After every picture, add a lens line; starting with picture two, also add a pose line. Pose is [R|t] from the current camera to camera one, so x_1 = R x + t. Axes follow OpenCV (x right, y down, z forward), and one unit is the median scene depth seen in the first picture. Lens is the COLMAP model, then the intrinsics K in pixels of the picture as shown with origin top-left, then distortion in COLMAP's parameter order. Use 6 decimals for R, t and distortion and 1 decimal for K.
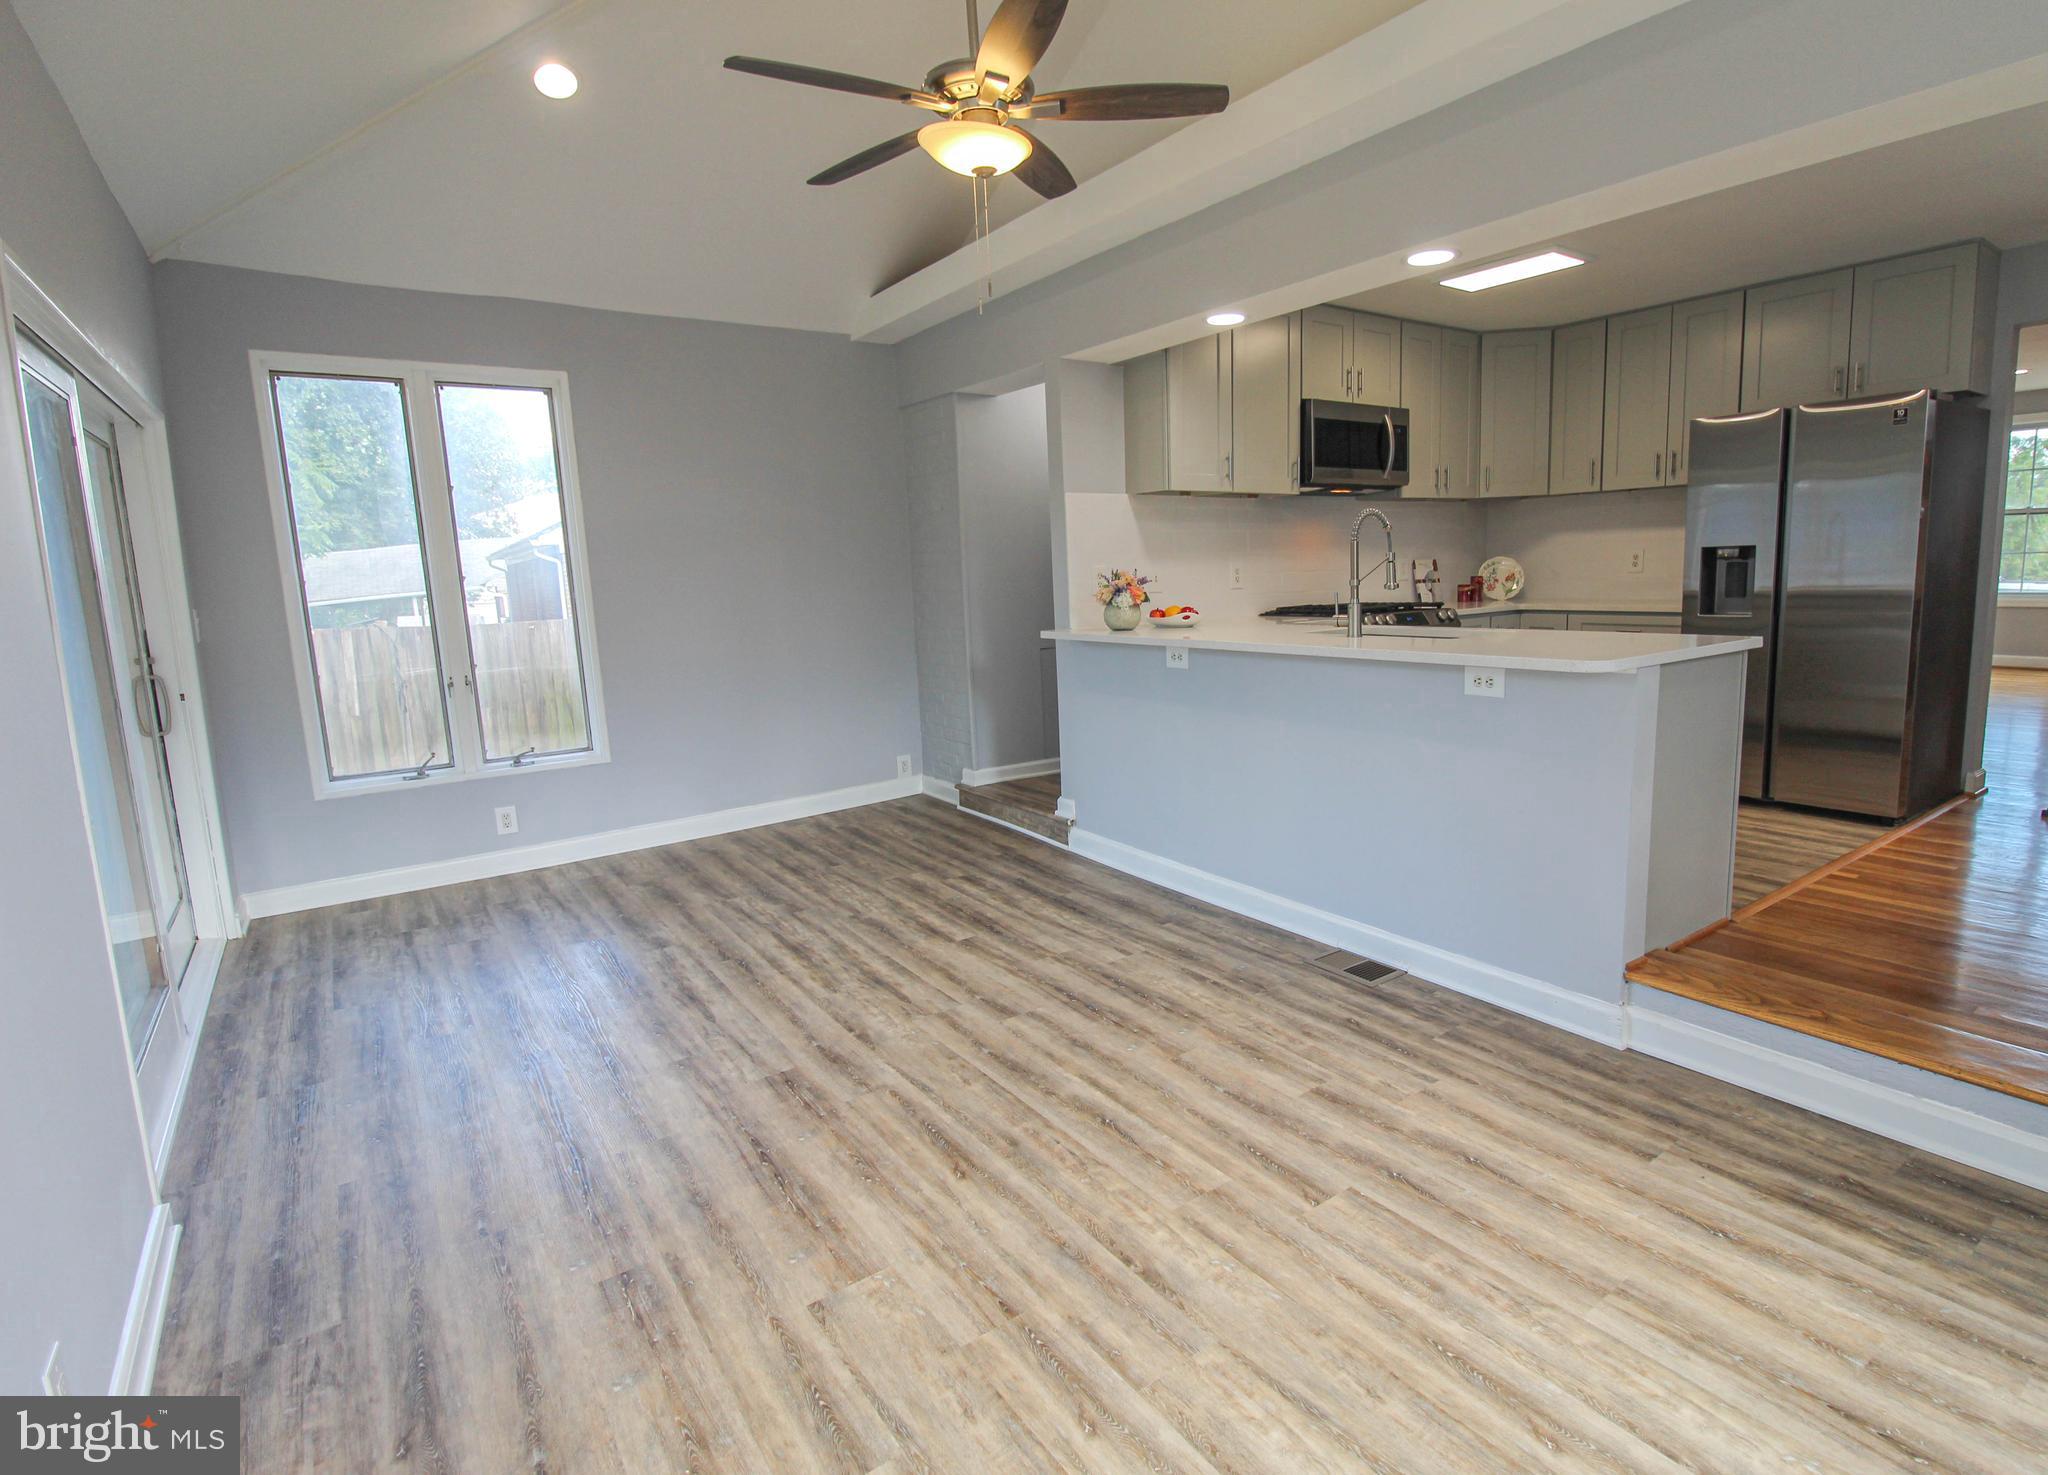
lens RADIAL K [[1025.3, 0, 1113.1], [0, 1025.3, 724.5], [0, 0, 1]] dist [-0.002081, -0.008120]
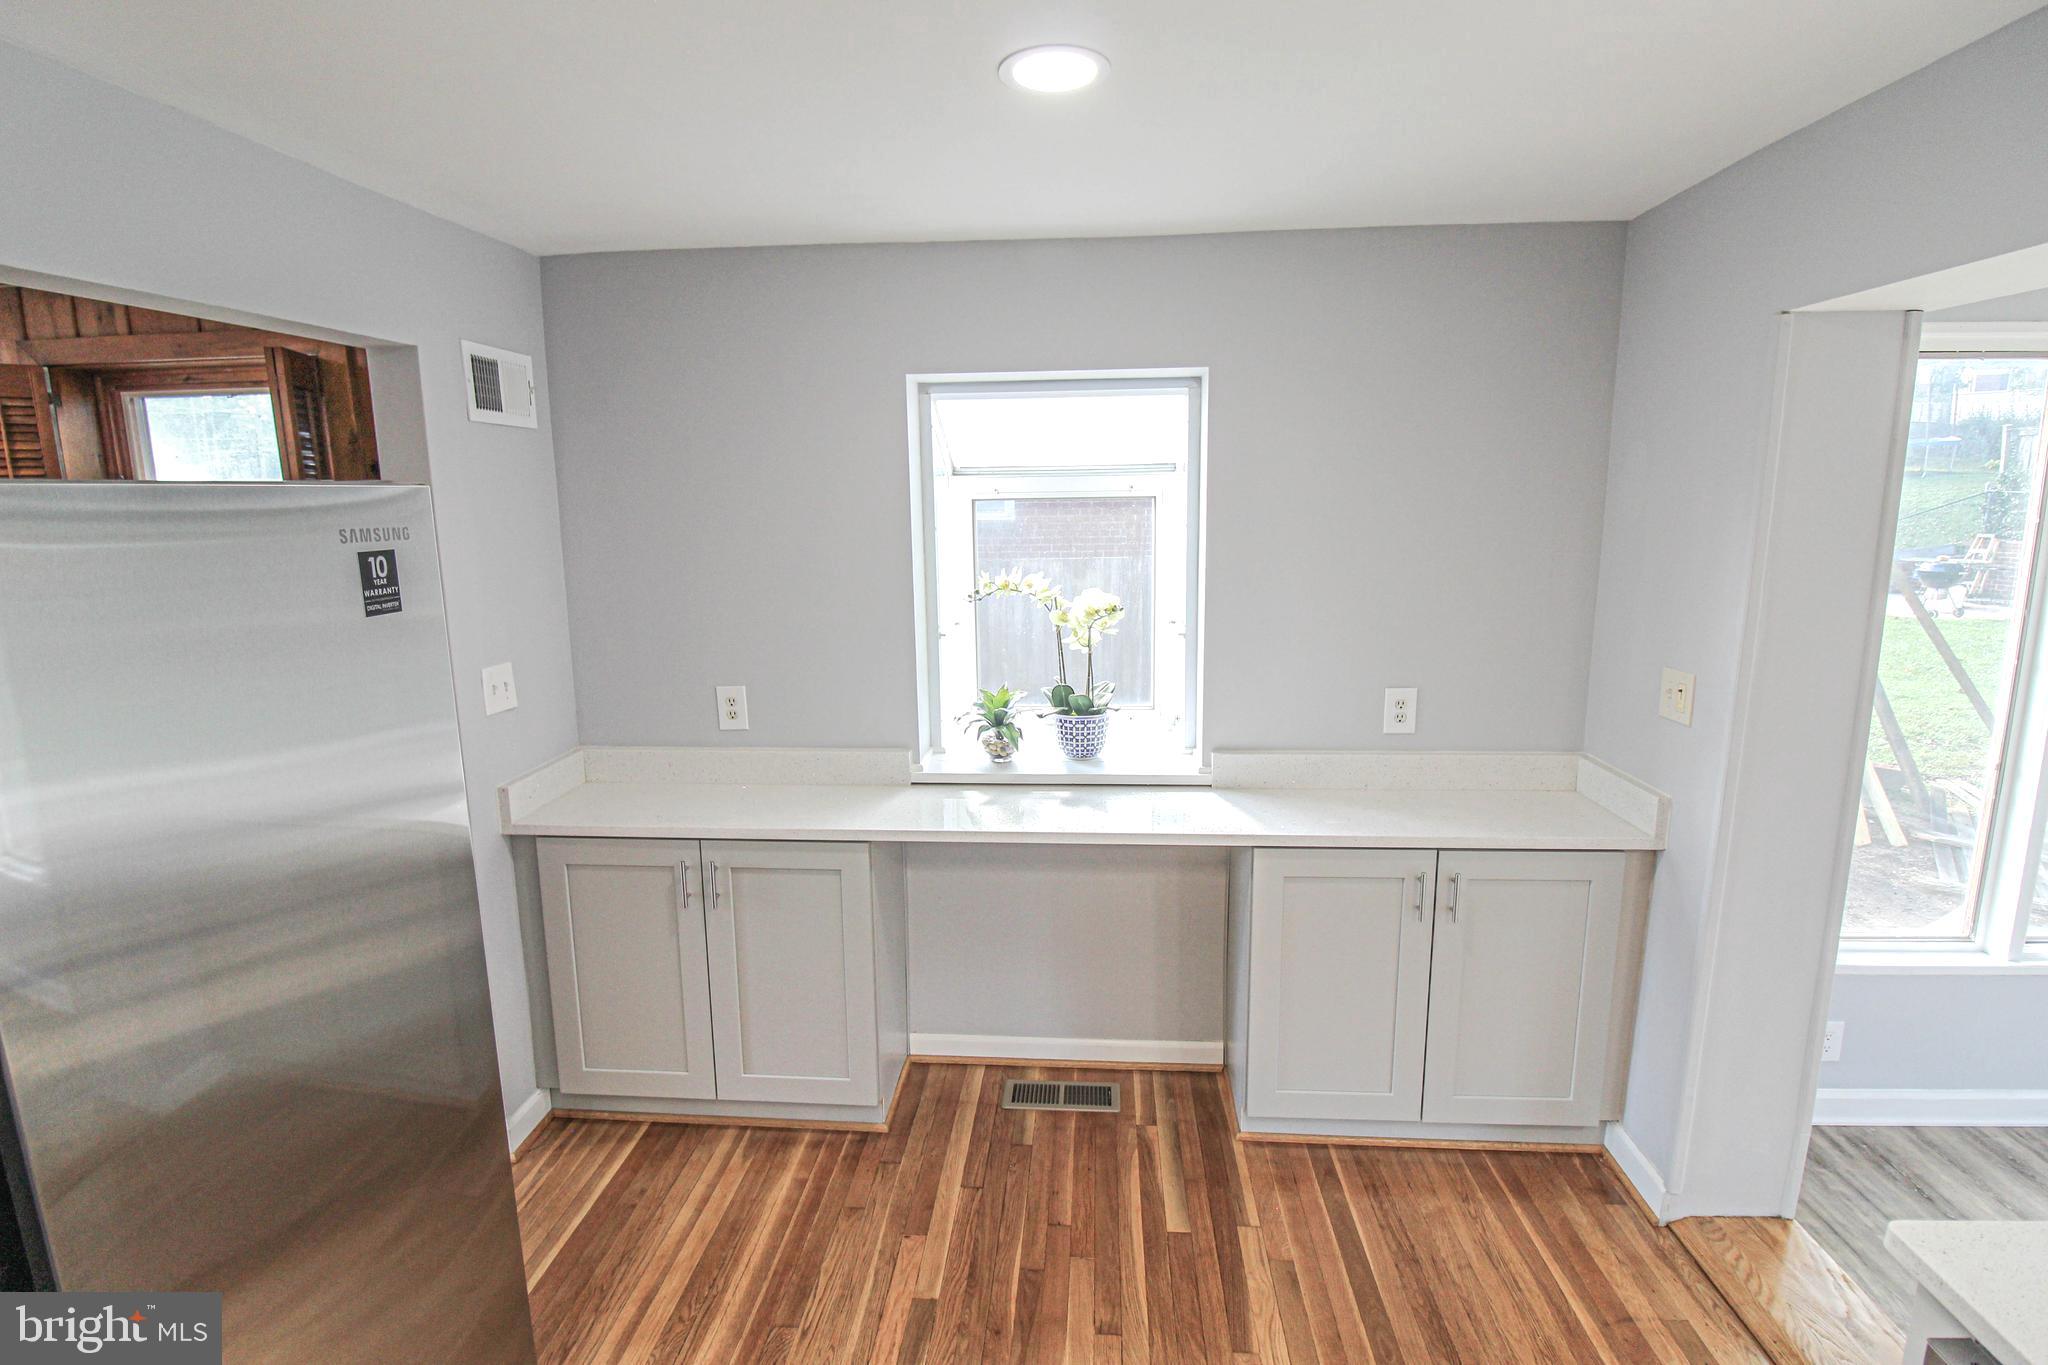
lens RADIAL K [[950.9, 0, 1023.2], [0, 950.9, 672.5], [0, 0, 1]] dist [-0.000834, -0.011660]
pose [[-0.748197, -0.075060, 0.659217, 0.492128], [0.139606, 0.953525, 0.267021, -0.311348], [-0.648622, 0.291815, -0.702946, 1.034027]]
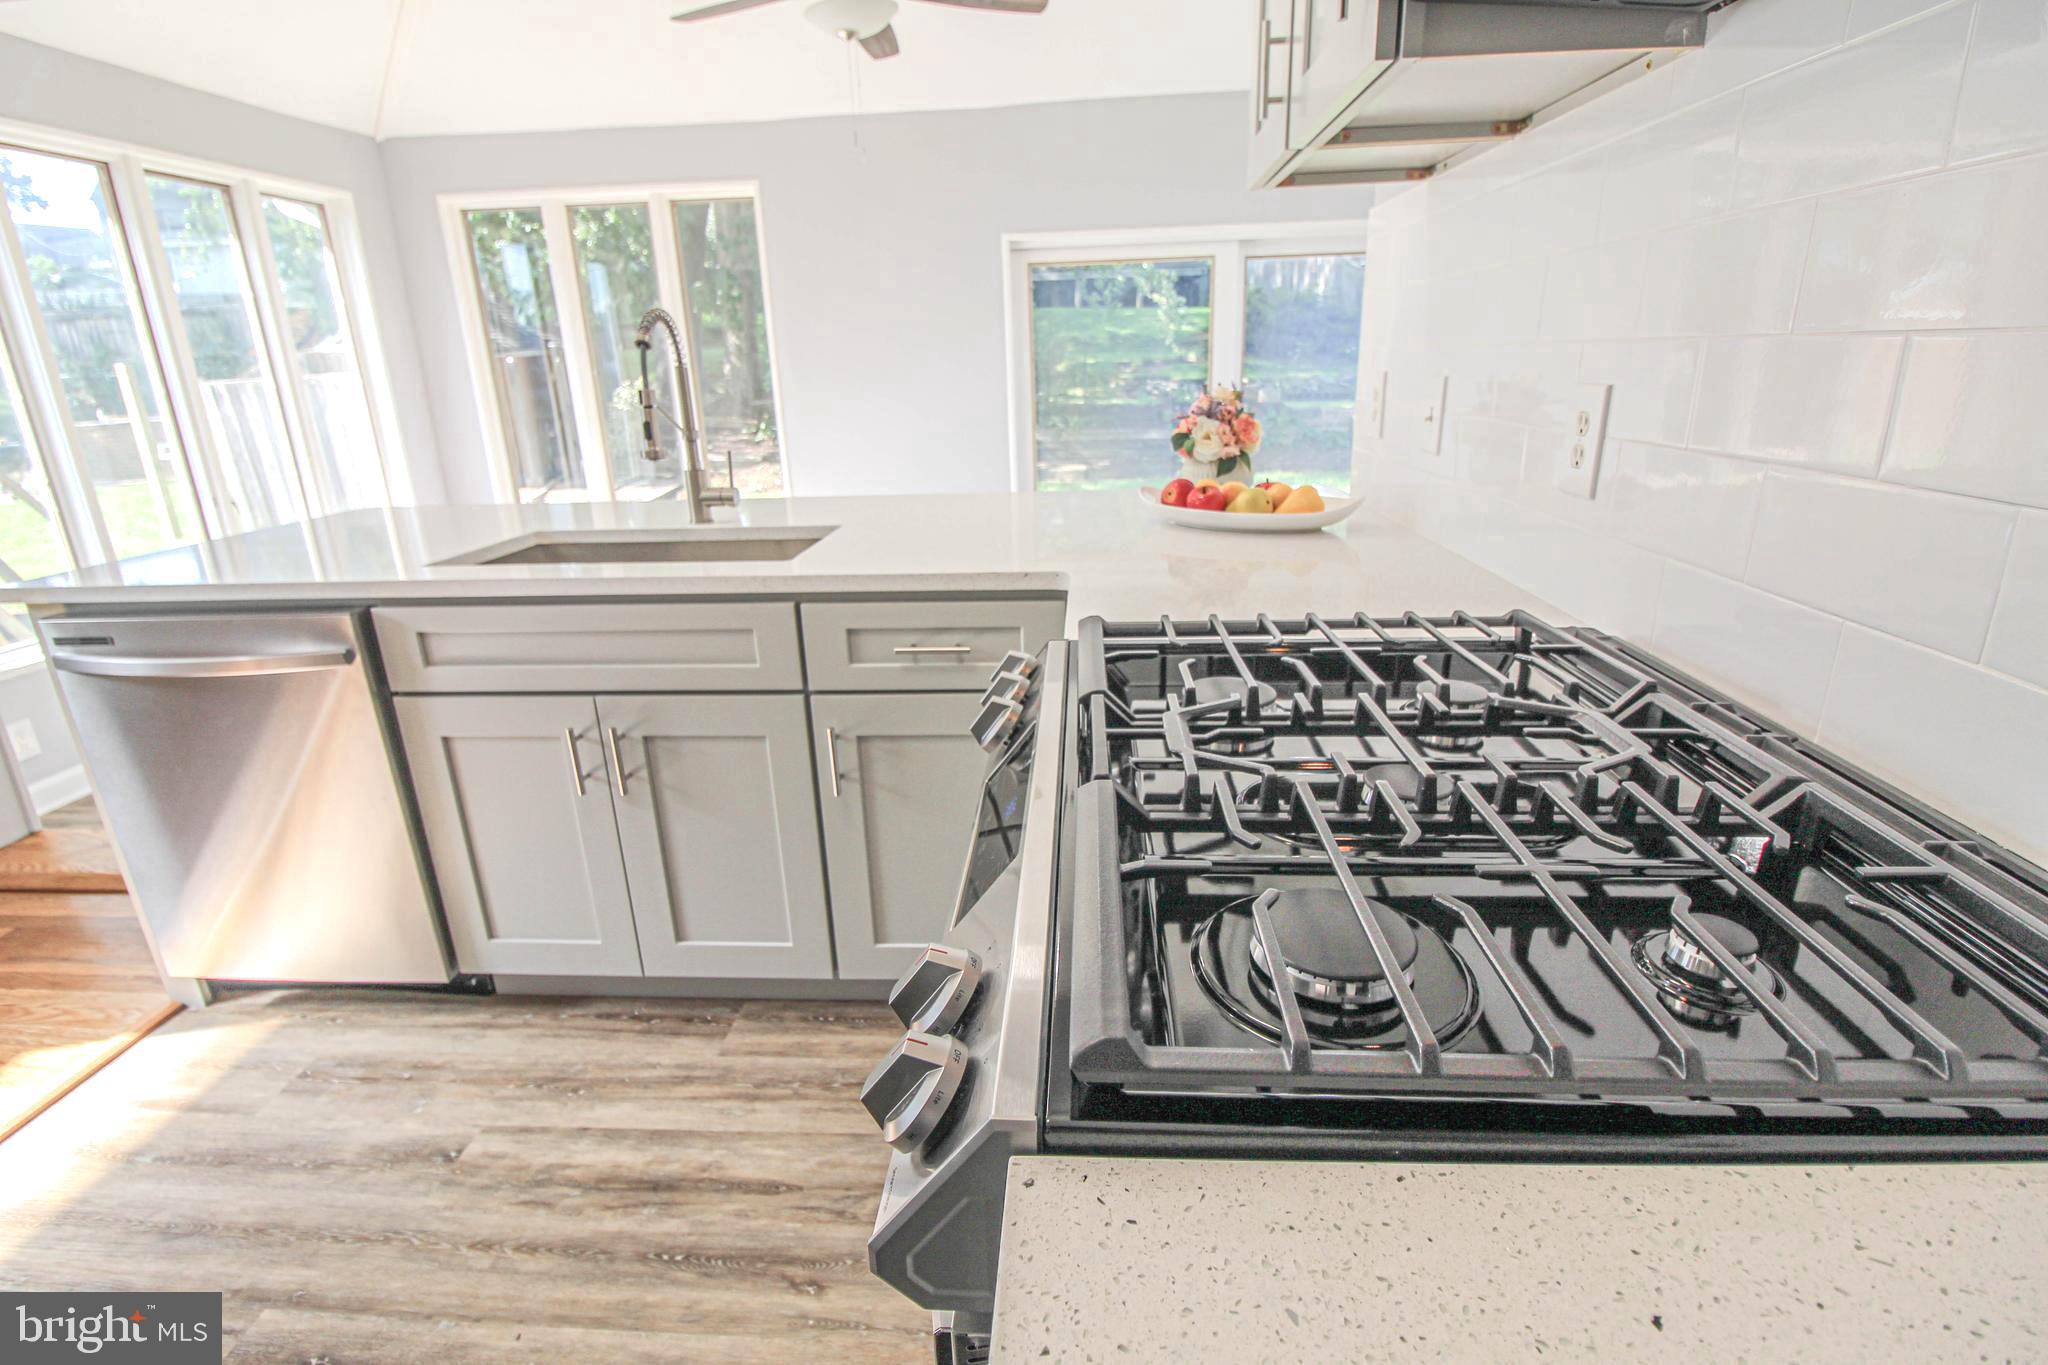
lens RADIAL K [[950.9, 0, 1023.9], [0, 950.9, 672.4], [0, 0, 1]] dist [-0.000834, -0.011660]
pose [[-0.652600, 0.284708, -0.702178, 0.473893], [-0.062034, 0.903533, 0.424004, -0.229043], [0.755159, 0.320264, -0.571984, 1.317730]]
